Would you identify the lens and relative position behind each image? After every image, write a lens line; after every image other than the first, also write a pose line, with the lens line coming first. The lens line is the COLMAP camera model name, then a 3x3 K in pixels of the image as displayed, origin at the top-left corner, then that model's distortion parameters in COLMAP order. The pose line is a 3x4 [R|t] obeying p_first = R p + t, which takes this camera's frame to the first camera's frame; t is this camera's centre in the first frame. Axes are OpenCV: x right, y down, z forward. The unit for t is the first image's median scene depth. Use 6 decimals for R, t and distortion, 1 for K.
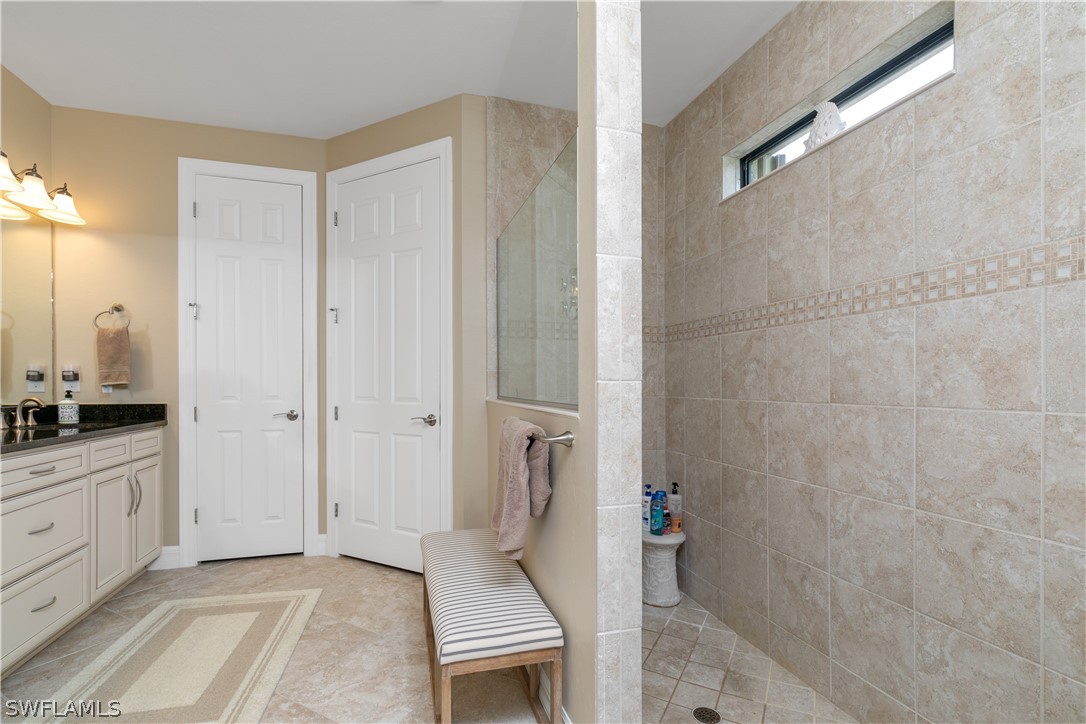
lens RADIAL K [[502.4, 0, 556.2], [0, 502.4, 386.6], [0, 0, 1]] dist [0.004746, -0.002087]
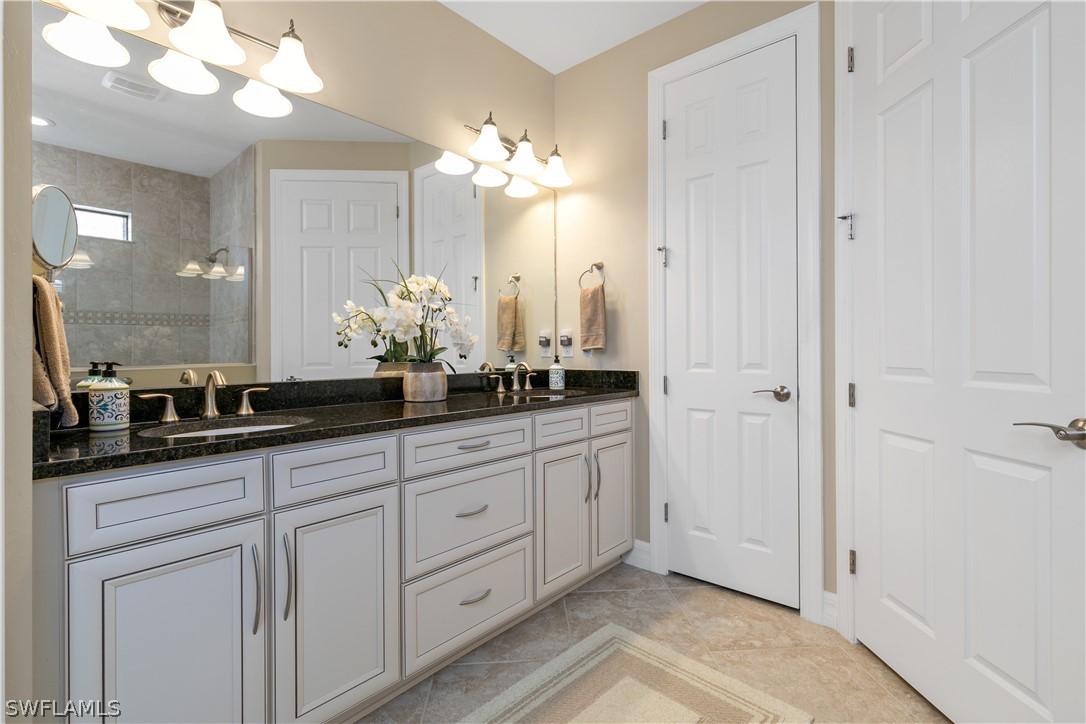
lens RADIAL K [[502.4, 0, 544.9], [0, 502.4, 356.1], [0, 0, 1]] dist [0.004746, -0.002087]
pose [[0.515234, 0.000284, -0.857050, -0.140269], [0.004580, 0.999985, 0.003084, 0.005698], [0.857037, -0.005514, 0.515225, 0.456181]]
